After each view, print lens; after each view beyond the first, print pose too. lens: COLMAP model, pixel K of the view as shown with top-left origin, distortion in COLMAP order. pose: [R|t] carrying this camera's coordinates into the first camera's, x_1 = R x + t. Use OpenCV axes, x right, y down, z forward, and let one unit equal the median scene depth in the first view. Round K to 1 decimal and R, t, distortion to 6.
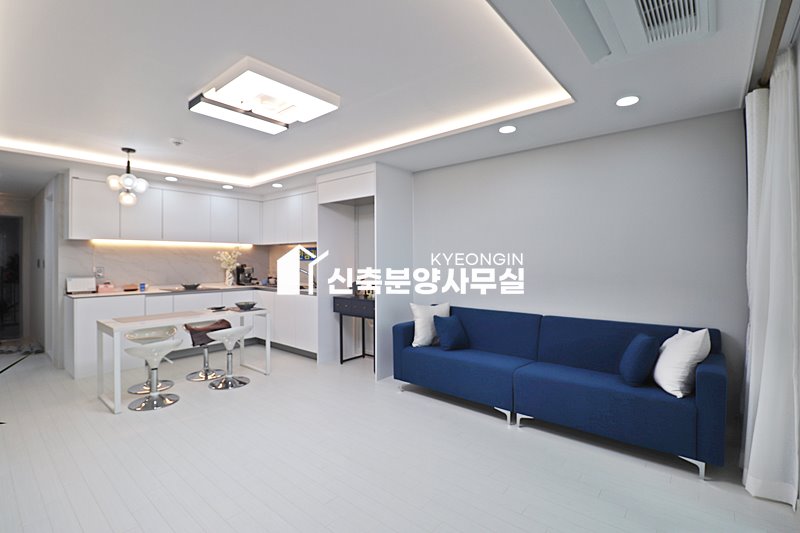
lens RADIAL K [[372.2, 0, 399.3], [0, 372.2, 259.3], [0, 0, 1]] dist [0.008685, -0.016144]
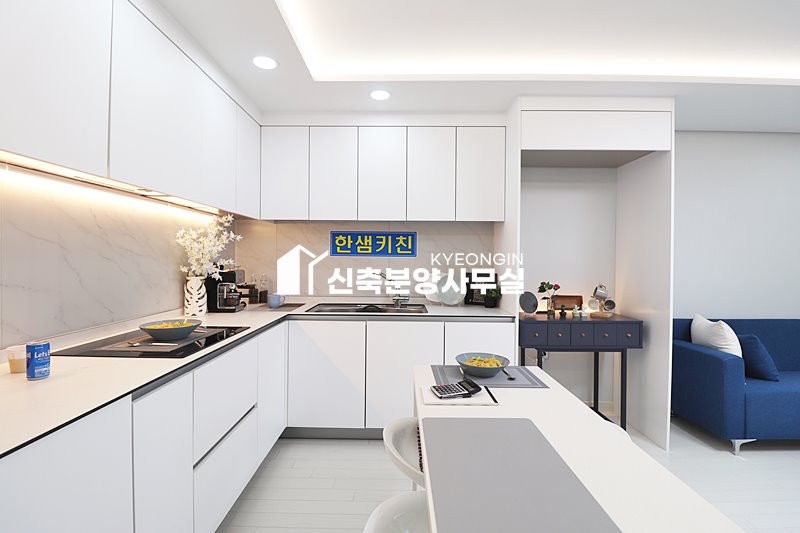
lens RADIAL K [[375.3, 0, 399.4], [0, 375.3, 254.6], [0, 0, 1]] dist [0.000187, -0.000452]
pose [[0.761853, 0.018336, 0.647490, -0.673163], [-0.009650, 0.999810, -0.016959, 0.012802], [-0.647678, 0.006672, 0.761885, 0.683526]]
